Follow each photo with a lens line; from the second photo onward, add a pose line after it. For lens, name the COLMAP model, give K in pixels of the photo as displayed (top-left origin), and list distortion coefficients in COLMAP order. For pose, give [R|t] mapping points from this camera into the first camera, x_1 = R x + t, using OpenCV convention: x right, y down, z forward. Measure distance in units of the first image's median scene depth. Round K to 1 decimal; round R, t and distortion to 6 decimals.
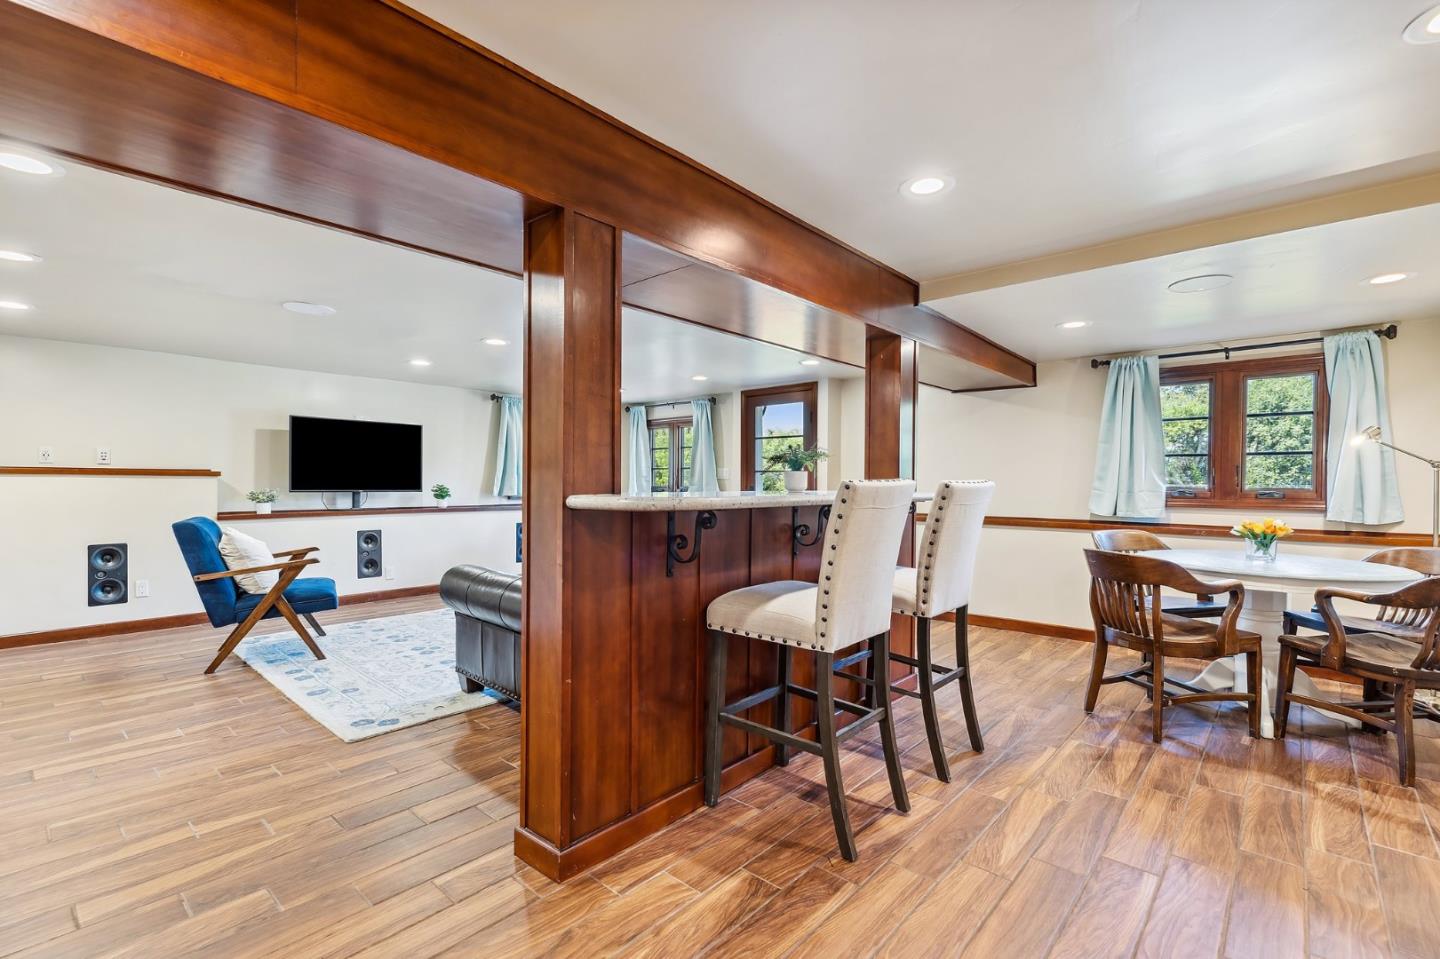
lens RADIAL K [[645.4, 0, 716.0], [0, 645.4, 487.0], [0, 0, 1]] dist [0.000774, 0.000012]
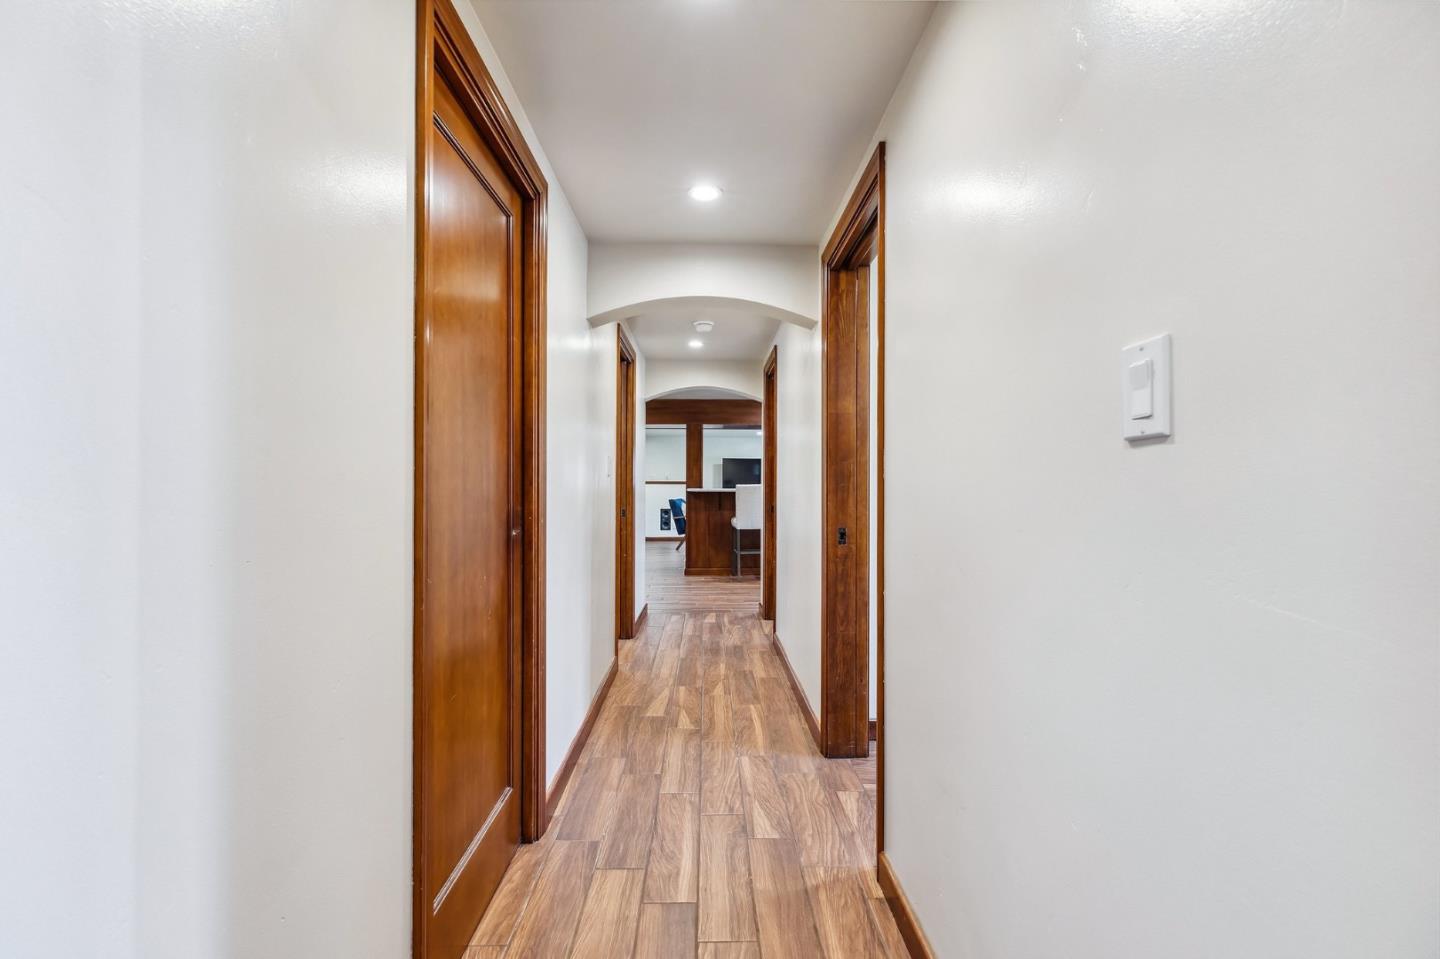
lens RADIAL K [[645.4, 0, 716.0], [0, 645.4, 487.0], [0, 0, 1]] dist [0.000774, 0.000012]
pose [[0.680831, -0.001377, -0.732439, 1.044150], [-0.000062, 0.999998, -0.001938, 0.000670], [0.732441, 0.001365, 0.680830, -0.616948]]
